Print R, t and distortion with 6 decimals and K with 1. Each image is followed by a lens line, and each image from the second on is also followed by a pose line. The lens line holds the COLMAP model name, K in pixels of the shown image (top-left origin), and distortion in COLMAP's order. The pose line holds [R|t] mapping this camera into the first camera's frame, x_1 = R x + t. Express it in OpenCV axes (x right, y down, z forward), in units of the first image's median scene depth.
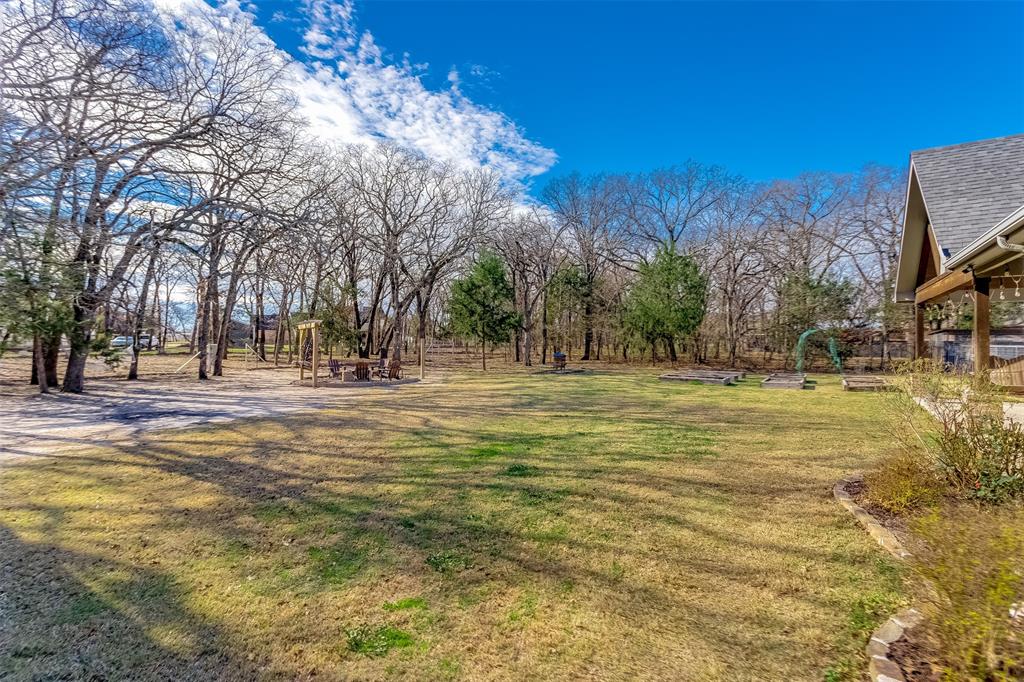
lens RADIAL K [[472.3, 0, 508.0], [0, 472.3, 335.4], [0, 0, 1]] dist [-0.002161, -0.000082]
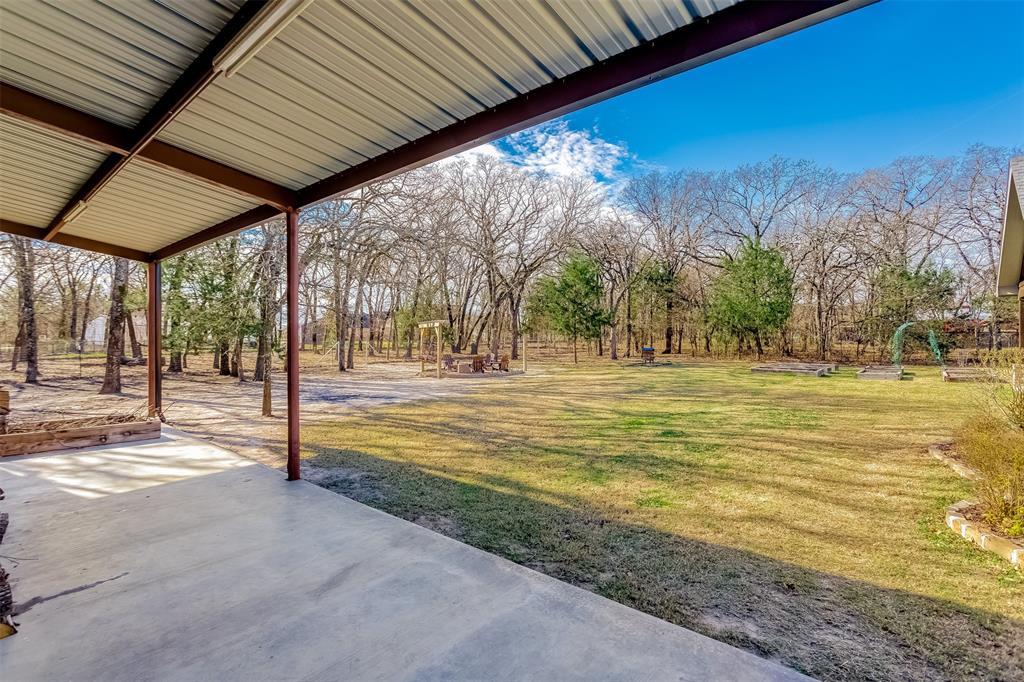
lens RADIAL K [[472.3, 0, 508.0], [0, 472.3, 335.4], [0, 0, 1]] dist [-0.002161, -0.000082]
pose [[0.991113, -0.010461, -0.132608, -0.059072], [0.011940, 0.999875, 0.010367, -0.003524], [0.132483, -0.011858, 0.991114, -0.091192]]
